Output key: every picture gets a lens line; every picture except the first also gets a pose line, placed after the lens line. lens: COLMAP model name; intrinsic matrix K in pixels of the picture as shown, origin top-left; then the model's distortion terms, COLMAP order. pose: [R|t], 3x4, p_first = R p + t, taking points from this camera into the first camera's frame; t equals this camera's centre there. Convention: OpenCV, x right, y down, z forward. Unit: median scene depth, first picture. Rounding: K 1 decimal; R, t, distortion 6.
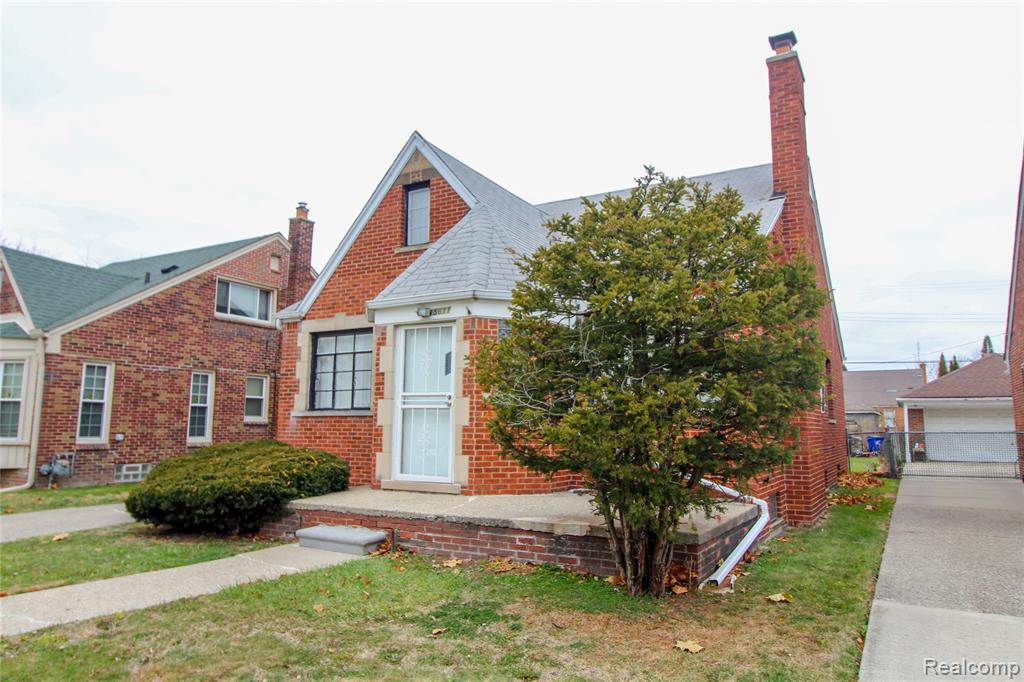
lens RADIAL K [[685.0, 0, 511.2], [0, 685.0, 330.7], [0, 0, 1]] dist [0.005156, -0.005910]
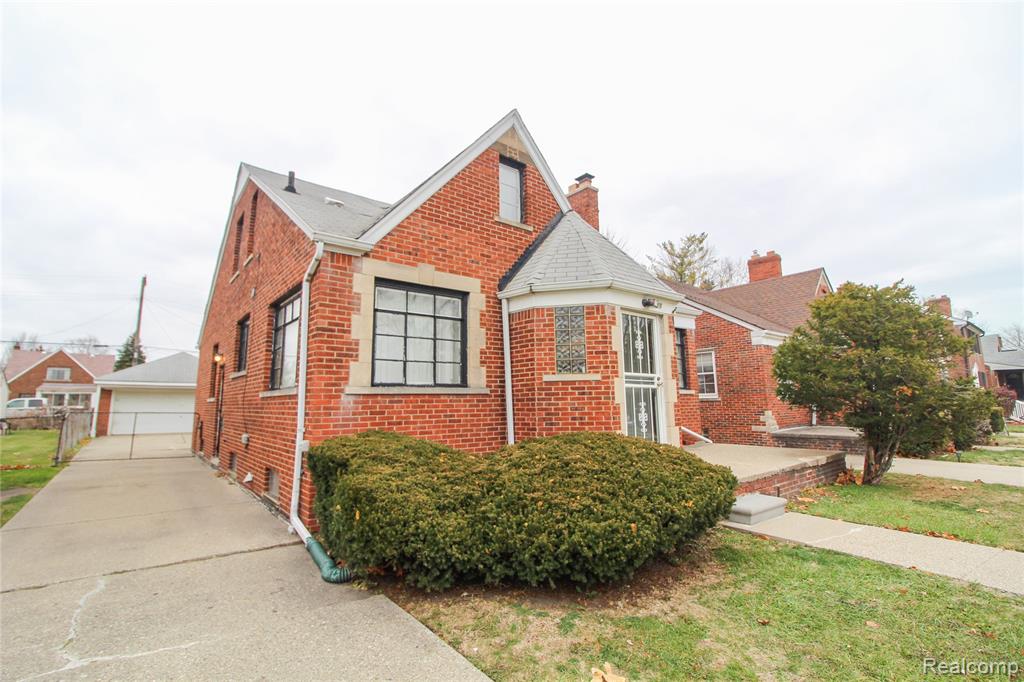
lens RADIAL K [[472.1, 0, 507.5], [0, 472.1, 330.7], [0, 0, 1]] dist [-0.005885, -0.010079]
pose [[0.364358, 0.130189, 0.922114, -0.940691], [-0.115359, 0.988863, -0.094031, 0.120814], [-0.924086, -0.072113, 0.375318, 0.931857]]
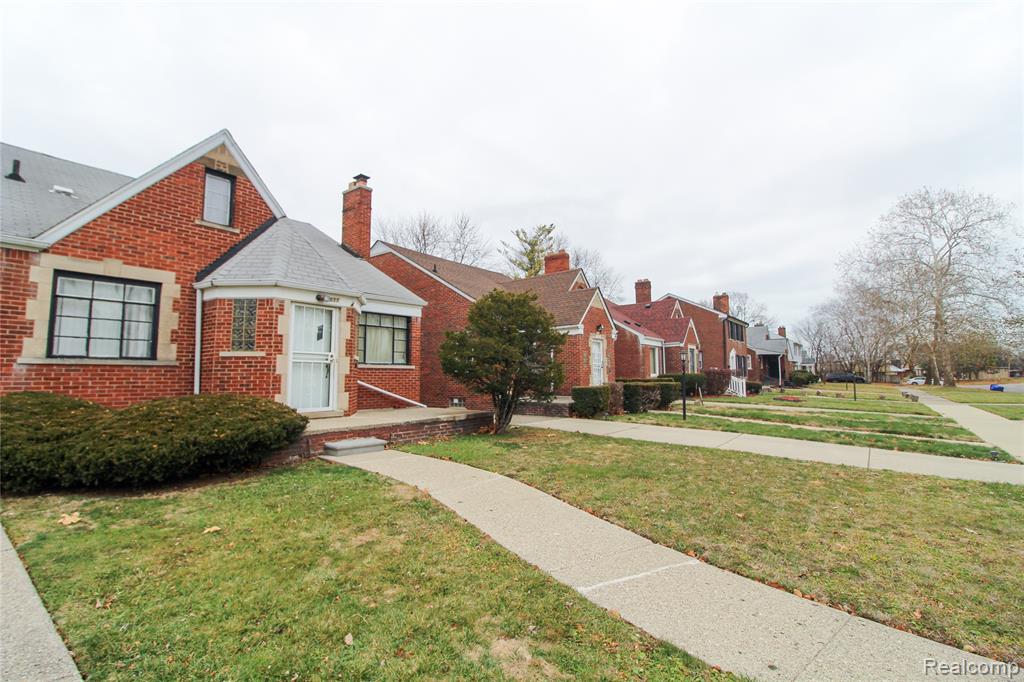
lens RADIAL K [[472.1, 0, 508.3], [0, 472.1, 331.5], [0, 0, 1]] dist [-0.005885, -0.010079]
pose [[0.136223, 0.088704, 0.986699, -1.083703], [-0.131950, 0.988734, -0.070670, 0.064324], [-0.981852, -0.120568, 0.146393, 0.453726]]
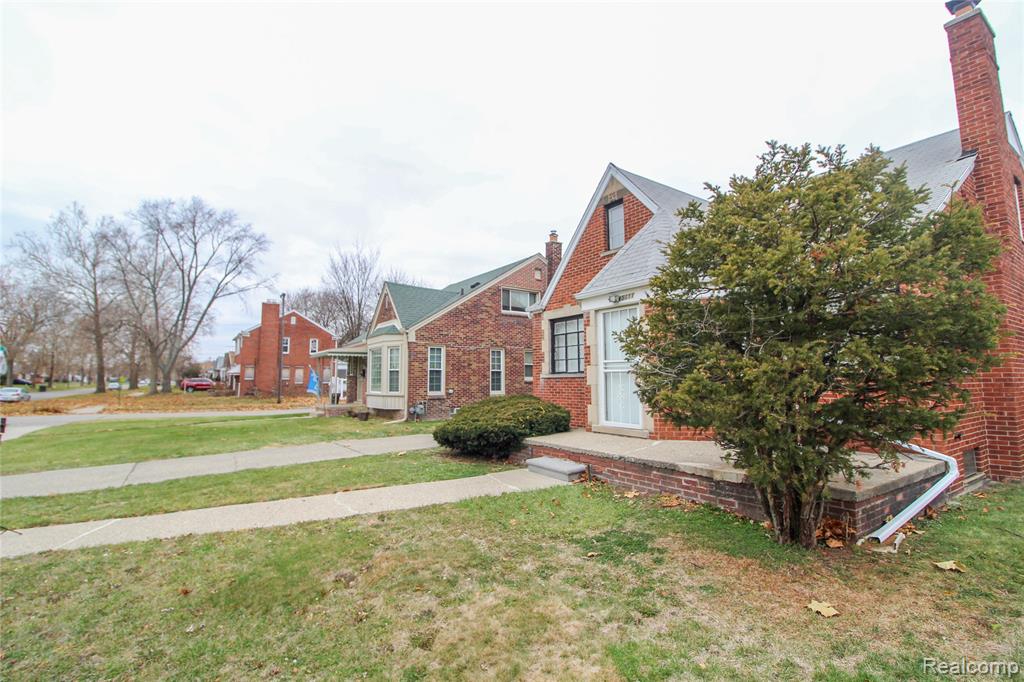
lens RADIAL K [[472.1, 0, 507.6], [0, 472.1, 332.8], [0, 0, 1]] dist [-0.005885, -0.010079]
pose [[0.897801, -0.053743, -0.437110, 0.080675], [0.069897, 0.997334, 0.020943, 0.004596], [0.434819, -0.049355, 0.899164, 0.098751]]
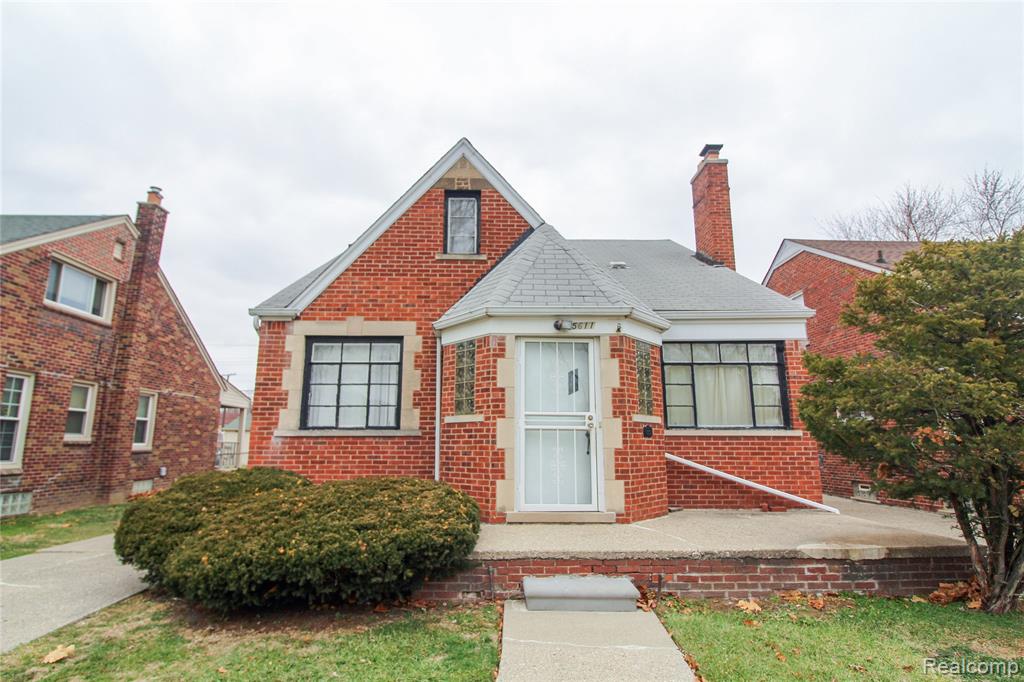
lens RADIAL K [[545.0, 0, 508.9], [0, 545.0, 331.8], [0, 0, 1]] dist [-0.000235, -0.006816]
pose [[0.857322, 0.098110, 0.505345, -0.570140], [-0.067842, 0.994642, -0.078011, 0.045405], [-0.510291, 0.032597, 0.859384, 0.407193]]
